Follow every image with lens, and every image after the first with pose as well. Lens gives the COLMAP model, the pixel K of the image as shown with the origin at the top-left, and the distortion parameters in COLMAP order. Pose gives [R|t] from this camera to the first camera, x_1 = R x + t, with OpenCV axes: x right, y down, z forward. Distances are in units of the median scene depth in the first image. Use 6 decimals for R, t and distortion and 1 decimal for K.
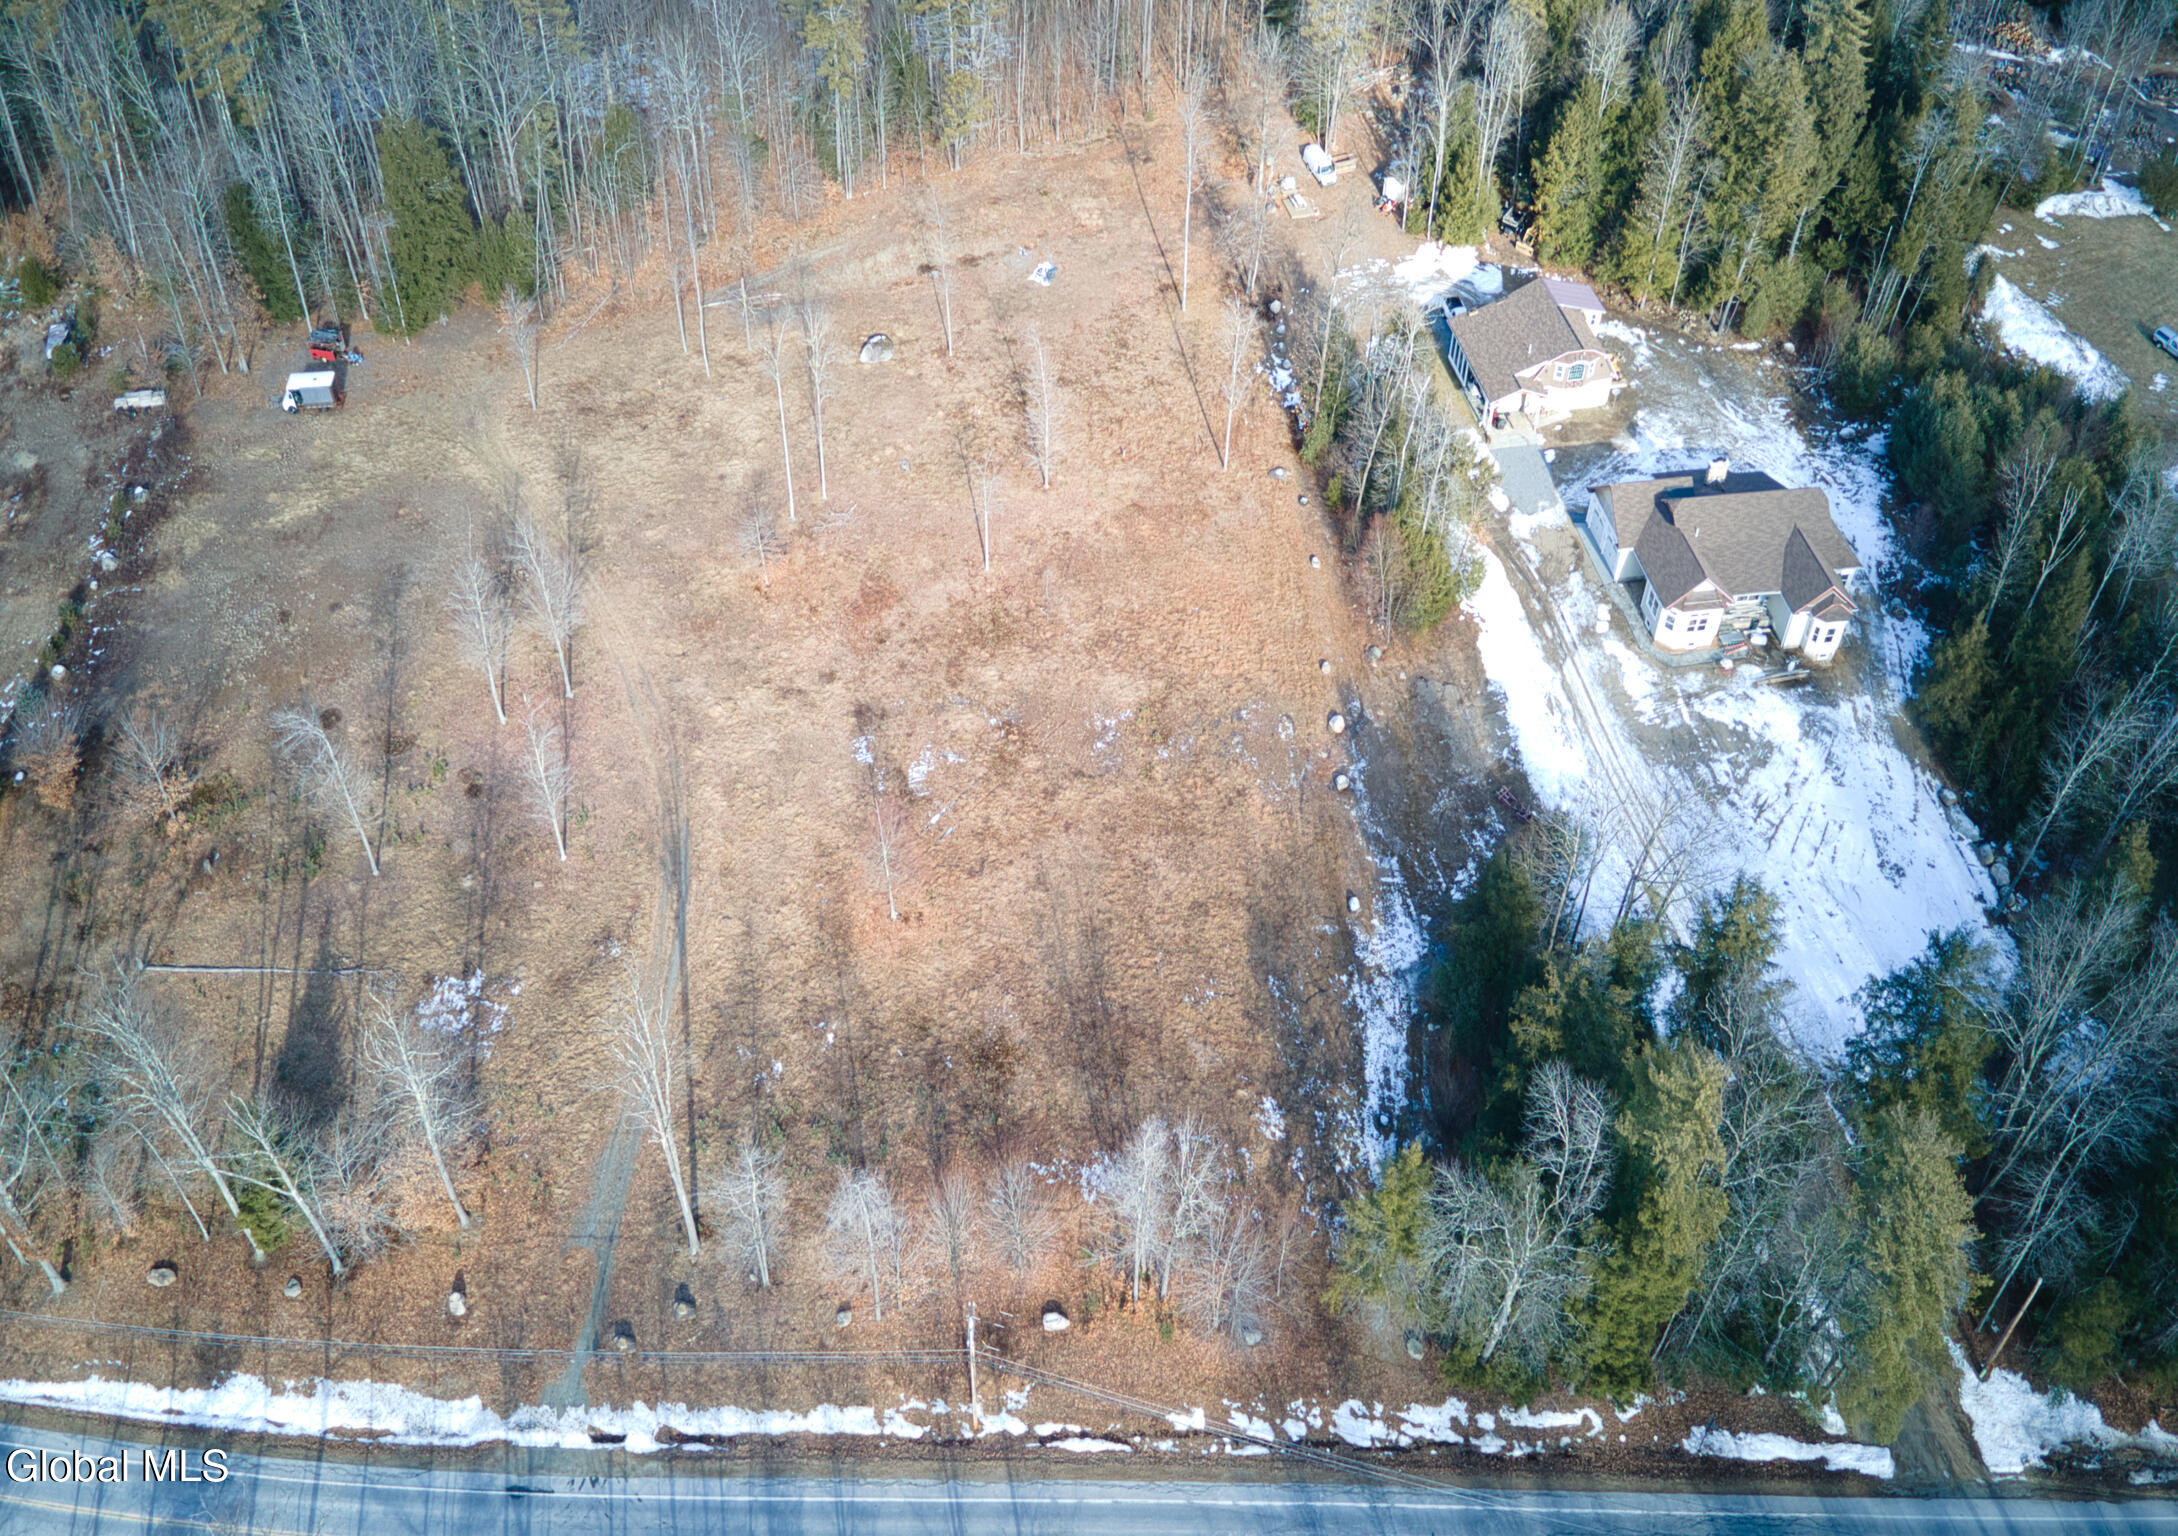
lens RADIAL K [[2001.8, 0, 1007.2], [0, 2001.8, 733.7], [0, 0, 1]] dist [0.284033, -0.636450]
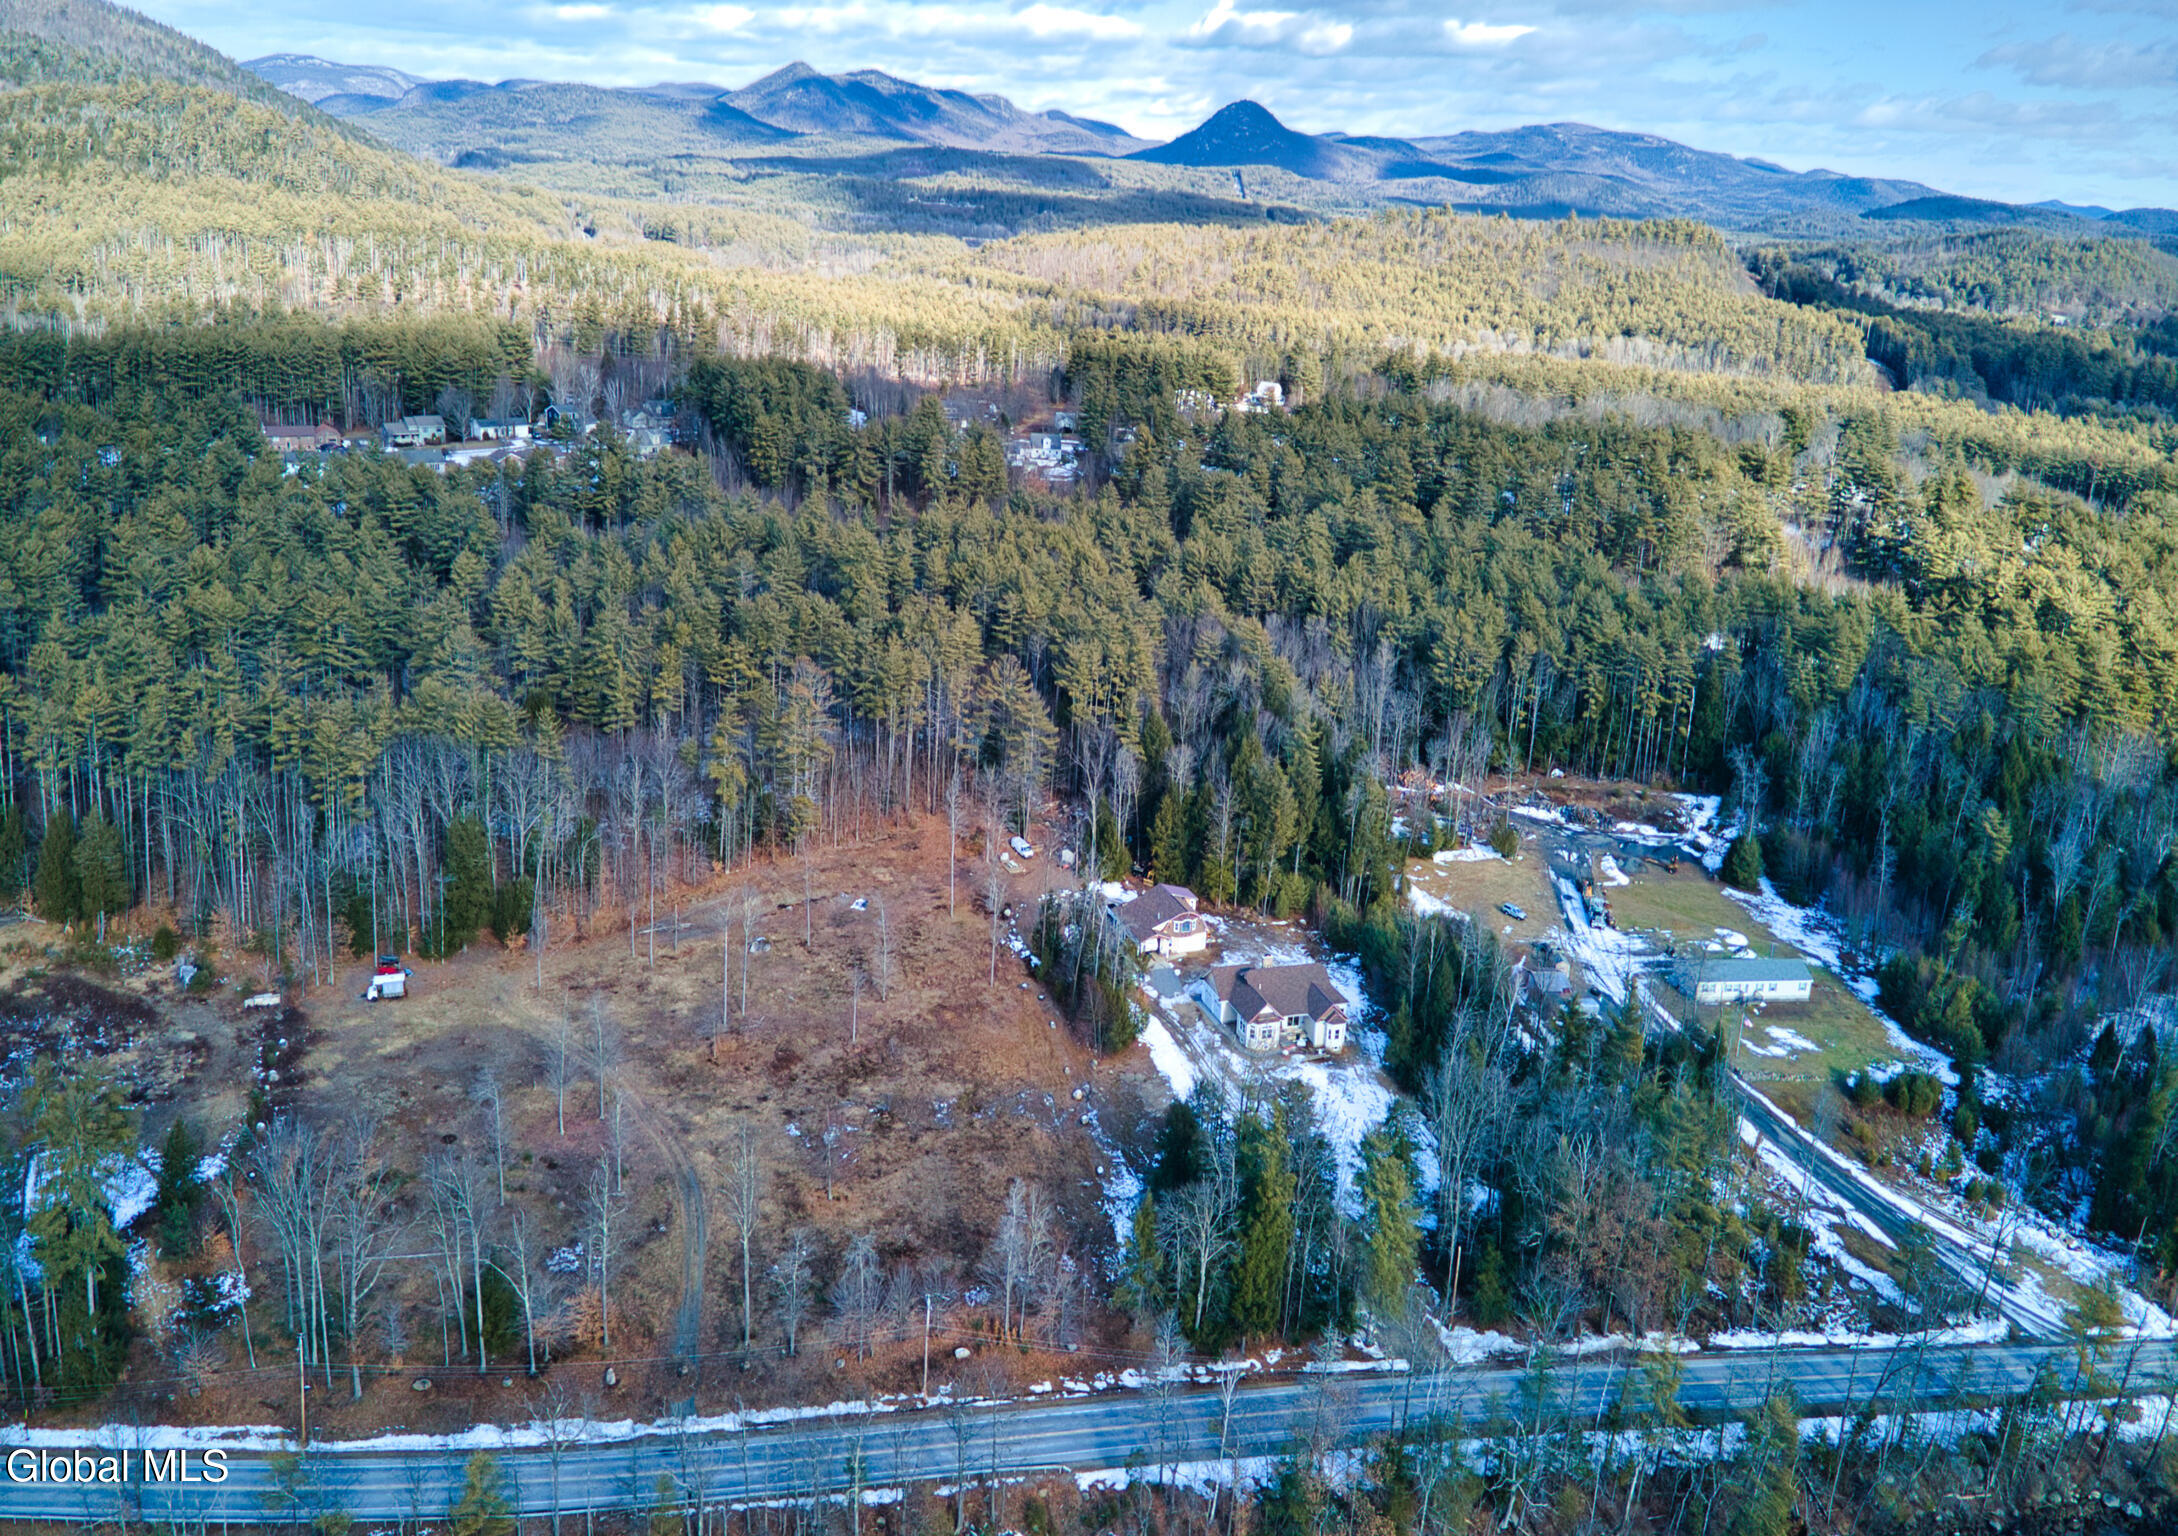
lens RADIAL K [[2001.8, 0, 1007.2], [0, 2001.8, 733.7], [0, 0, 1]] dist [0.284033, -0.636450]
pose [[0.984299, -0.006652, 0.176383, -0.177003], [0.081781, 0.902743, -0.422334, 0.398219], [-0.156419, 0.430128, 0.889114, -0.582537]]
